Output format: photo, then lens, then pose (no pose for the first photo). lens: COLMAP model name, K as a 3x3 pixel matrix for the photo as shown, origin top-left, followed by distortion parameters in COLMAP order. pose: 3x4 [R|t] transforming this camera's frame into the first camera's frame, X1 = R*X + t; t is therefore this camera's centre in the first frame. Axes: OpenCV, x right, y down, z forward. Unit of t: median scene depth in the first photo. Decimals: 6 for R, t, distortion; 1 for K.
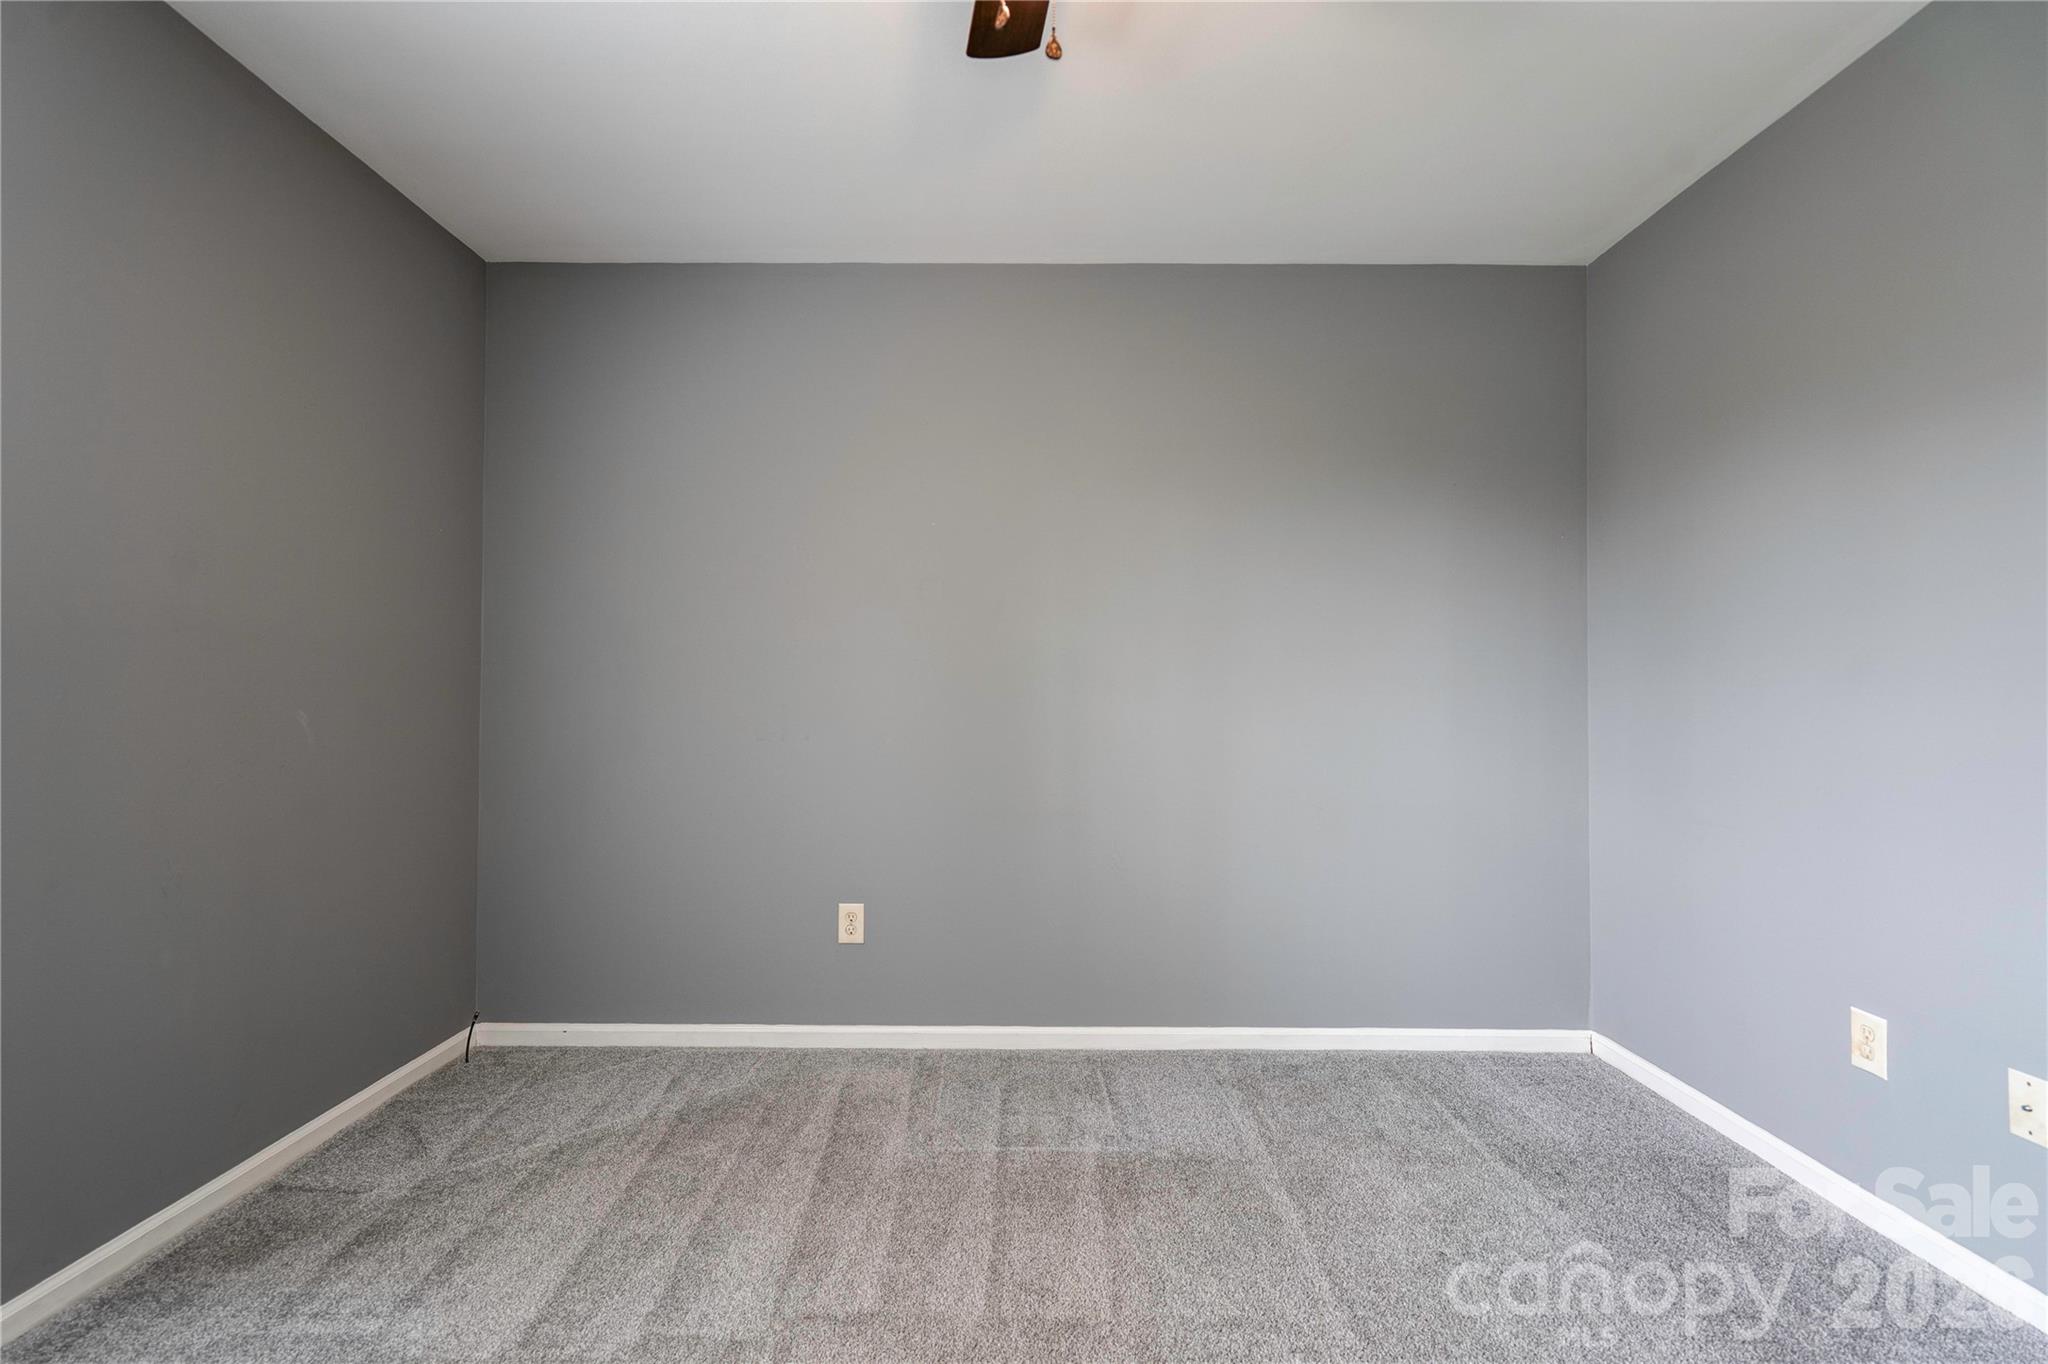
lens RADIAL K [[942.5, 0, 1028.5], [0, 942.5, 682.6], [0, 0, 1]] dist [0.001187, 0.008086]
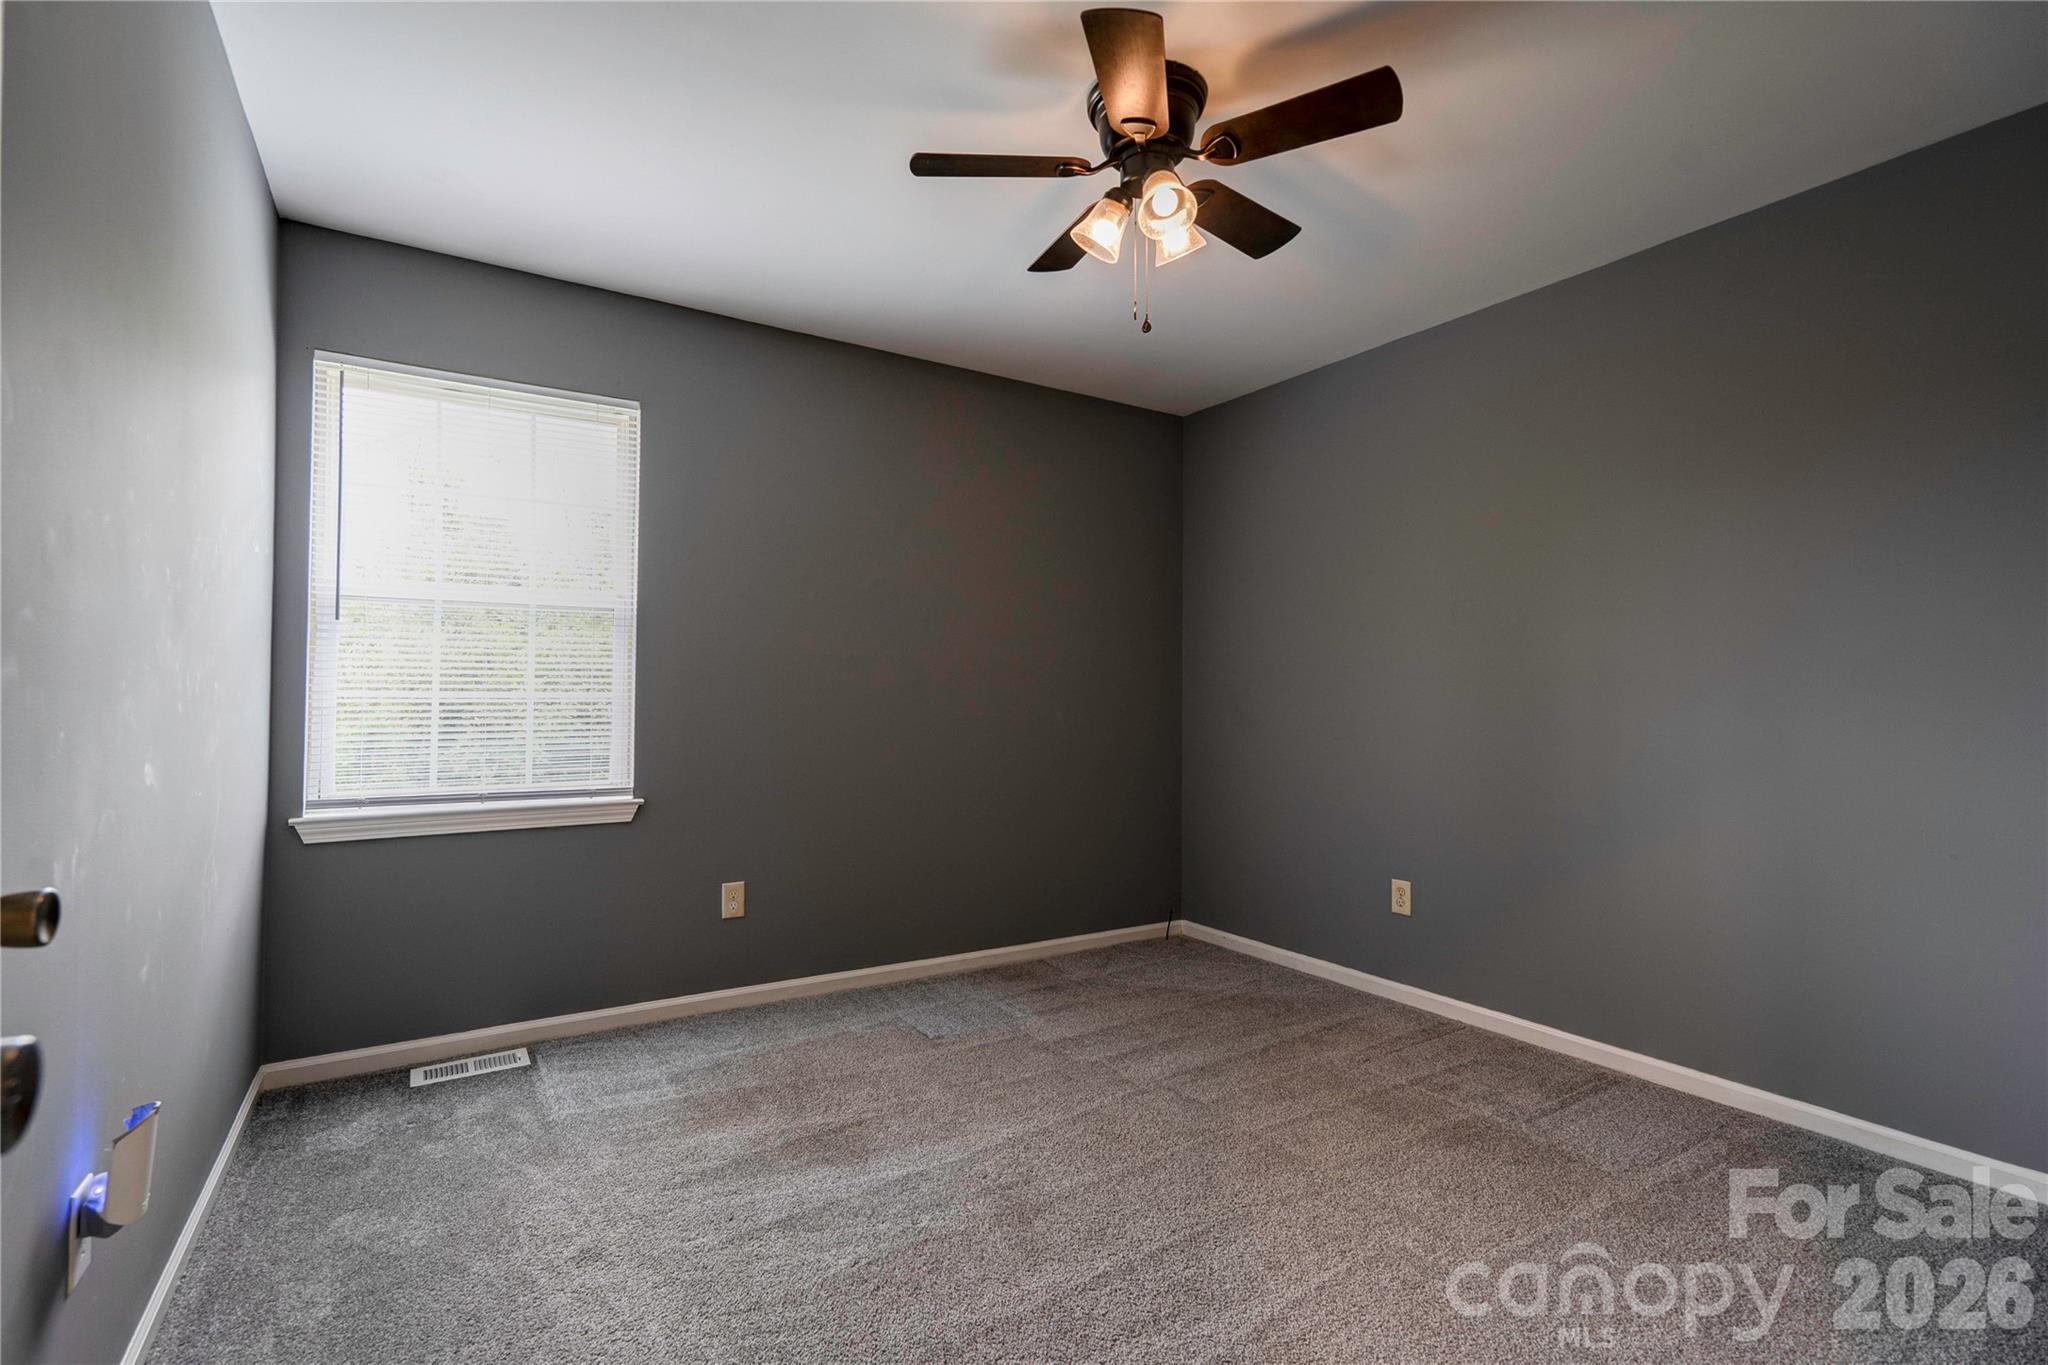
lens RADIAL K [[942.5, 0, 1008.5], [0, 942.5, 668.1], [0, 0, 1]] dist [0.001187, 0.008086]
pose [[0.534594, -0.030744, -0.844549, 0.642411], [0.004625, 0.999430, -0.033454, 0.006007], [0.845096, 0.013978, 0.534432, -0.062027]]
